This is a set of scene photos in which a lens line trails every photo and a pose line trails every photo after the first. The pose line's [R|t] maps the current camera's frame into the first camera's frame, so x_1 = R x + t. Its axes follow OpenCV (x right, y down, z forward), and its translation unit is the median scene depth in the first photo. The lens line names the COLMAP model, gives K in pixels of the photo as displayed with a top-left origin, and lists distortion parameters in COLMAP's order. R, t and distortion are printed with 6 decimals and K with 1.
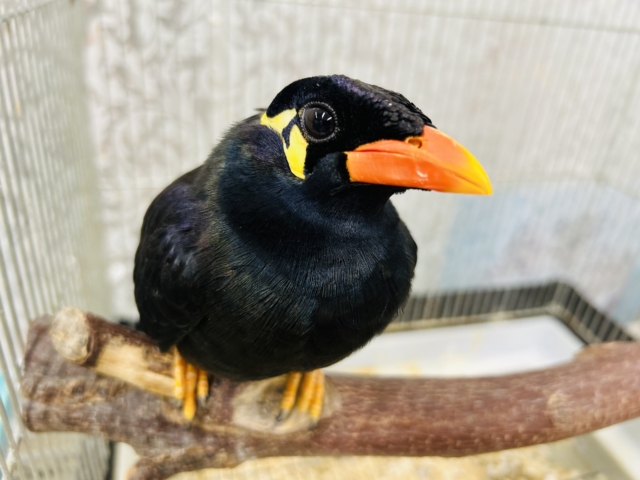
lens RADIAL K [[497.4, 0, 323.0], [0, 497.4, 243.6], [0, 0, 1]] dist [-0.001308, -0.055483]
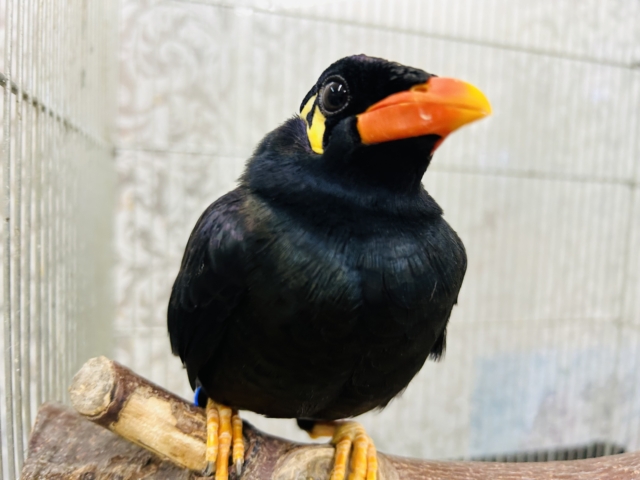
lens RADIAL K [[497.4, 0, 323.0], [0, 497.4, 243.6], [0, 0, 1]] dist [-0.001308, -0.055483]
pose [[0.998911, -0.046653, -0.000095, -0.074683], [0.042854, 0.918369, -0.393399, 0.277784], [0.018440, 0.392966, 0.919368, 0.079358]]
